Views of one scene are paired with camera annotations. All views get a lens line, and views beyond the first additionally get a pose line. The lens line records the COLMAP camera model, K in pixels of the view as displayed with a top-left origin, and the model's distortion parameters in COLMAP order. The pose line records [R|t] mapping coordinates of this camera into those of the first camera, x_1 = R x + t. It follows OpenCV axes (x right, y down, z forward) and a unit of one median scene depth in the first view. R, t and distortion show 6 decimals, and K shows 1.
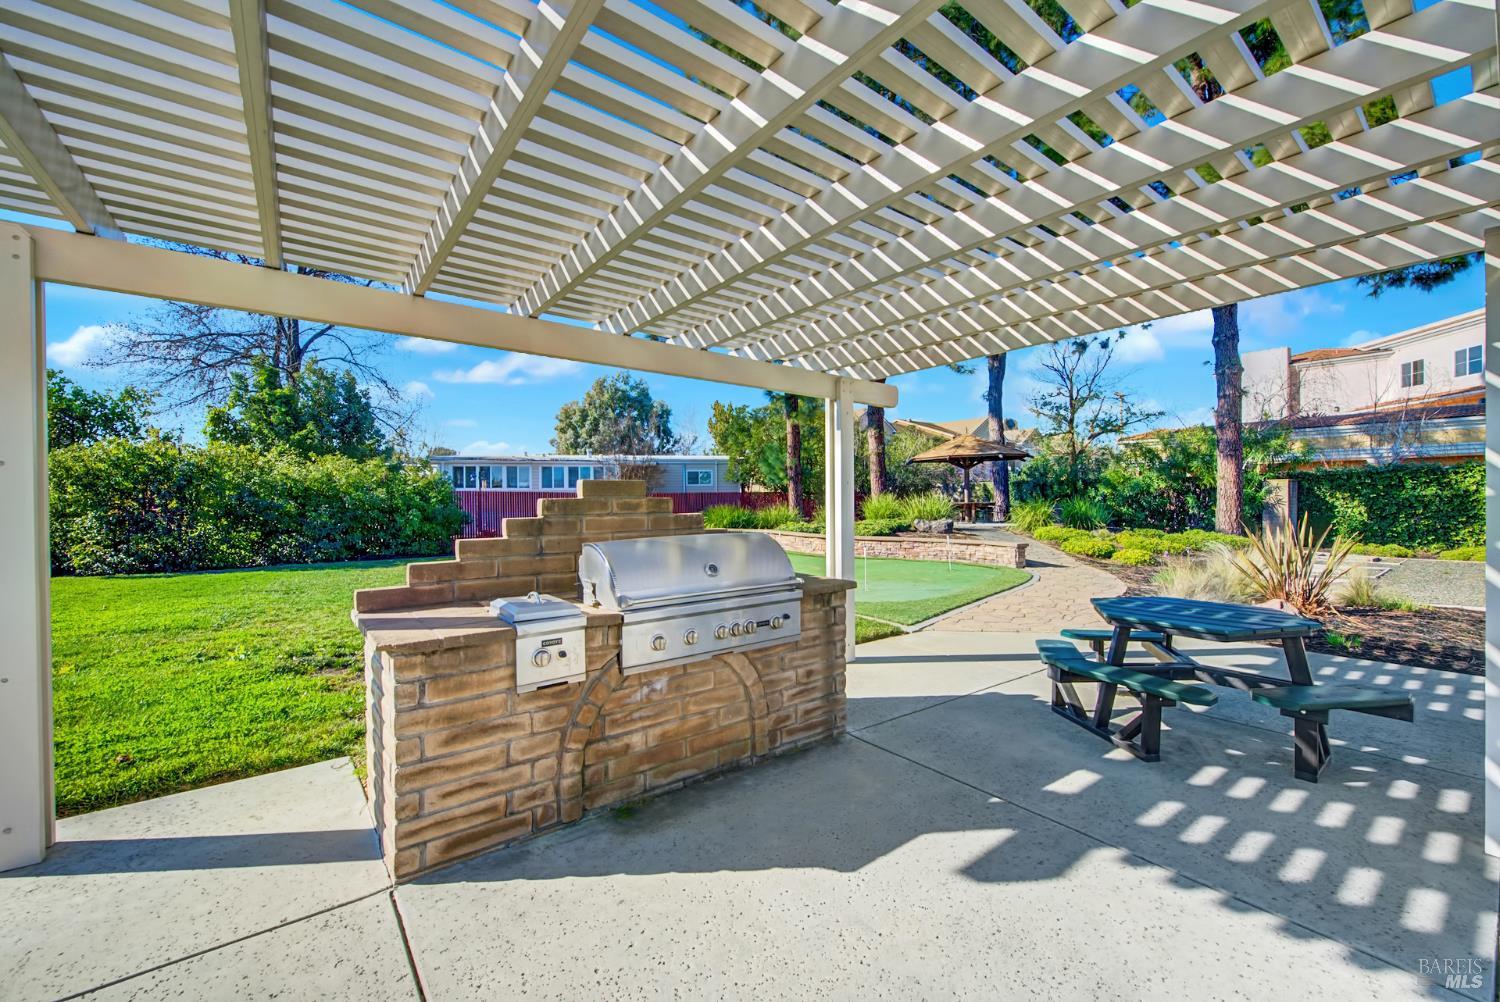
lens RADIAL K [[593.7, 0, 750.0], [0, 593.7, 501.0], [0, 0, 1]] dist [0.000670, -0.000262]
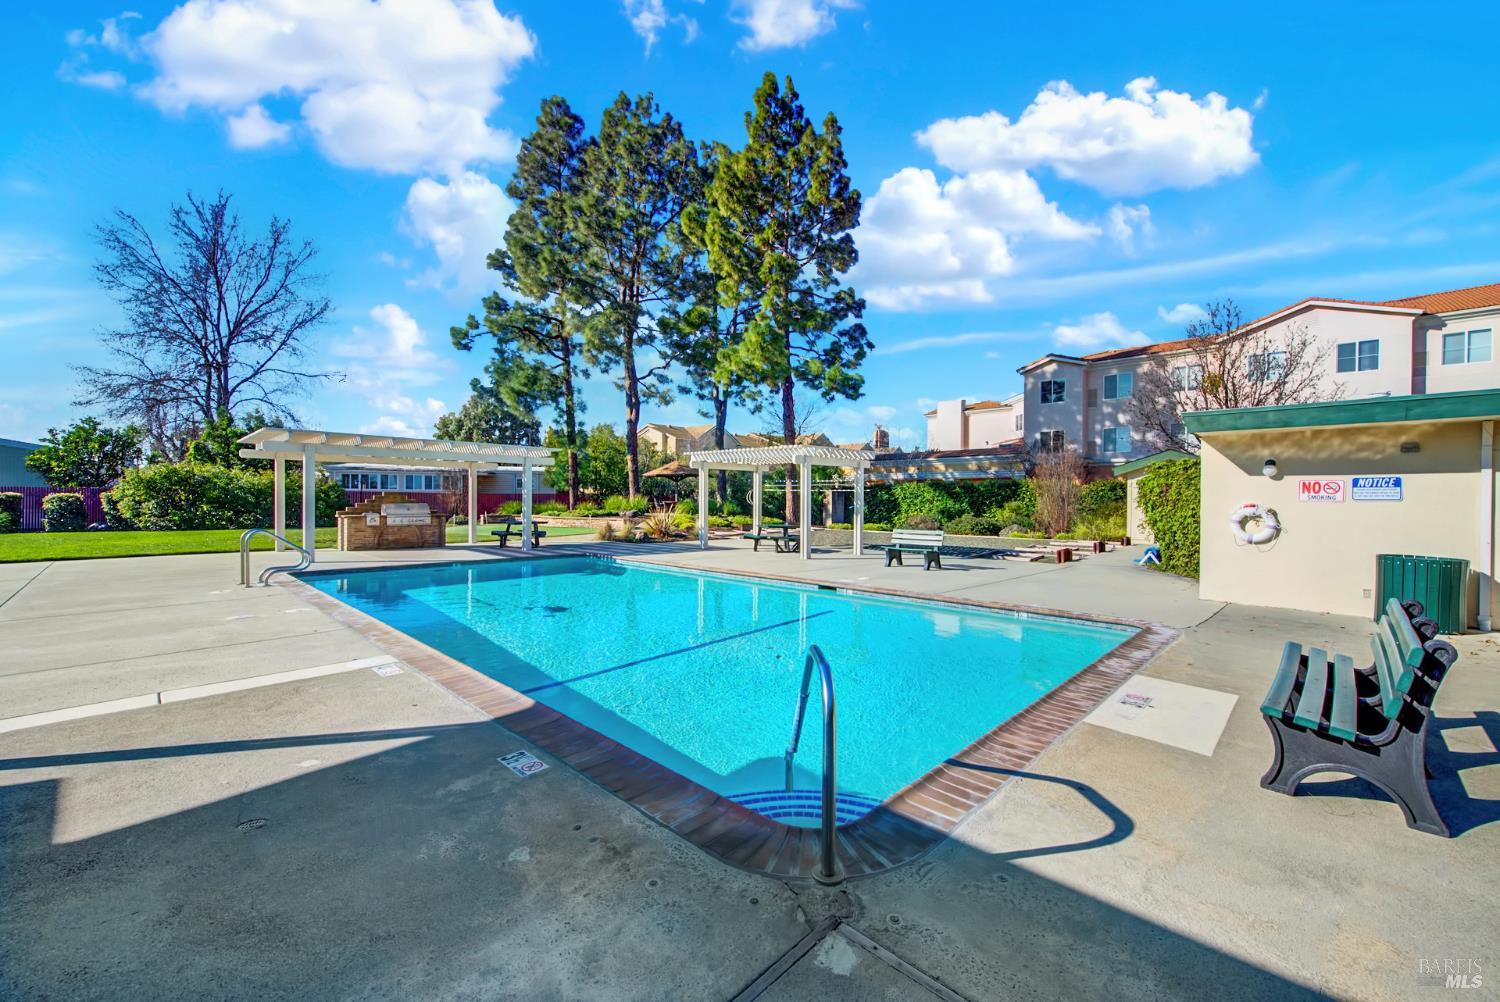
lens RADIAL K [[593.7, 0, 750.0], [0, 593.7, 501.0], [0, 0, 1]] dist [0.000670, -0.000262]
pose [[0.988365, 0.011086, 0.151694, 0.332380], [-0.010836, 0.999938, -0.002478, 0.003172], [-0.151712, 0.000805, 0.988424, -0.728630]]
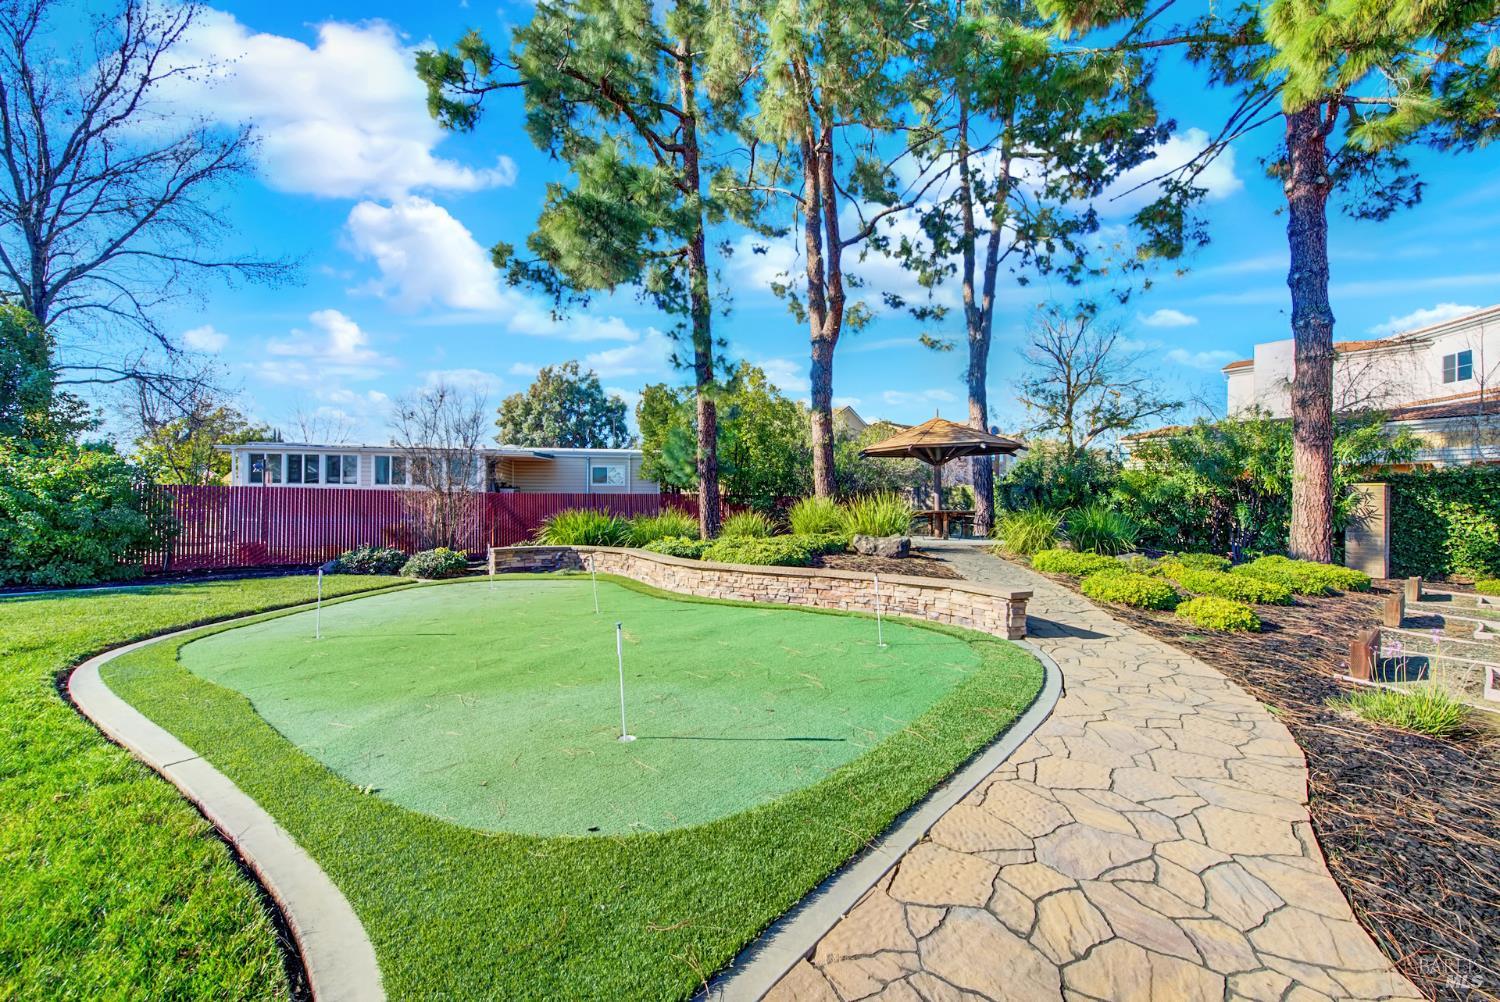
lens RADIAL K [[593.7, 0, 750.0], [0, 593.7, 501.0], [0, 0, 1]] dist [0.000670, -0.000262]
pose [[0.999640, 0.011944, 0.024007, 0.120904], [-0.011742, 0.999895, -0.008541, -0.000377], [-0.024107, 0.008256, 0.999675, 0.281920]]
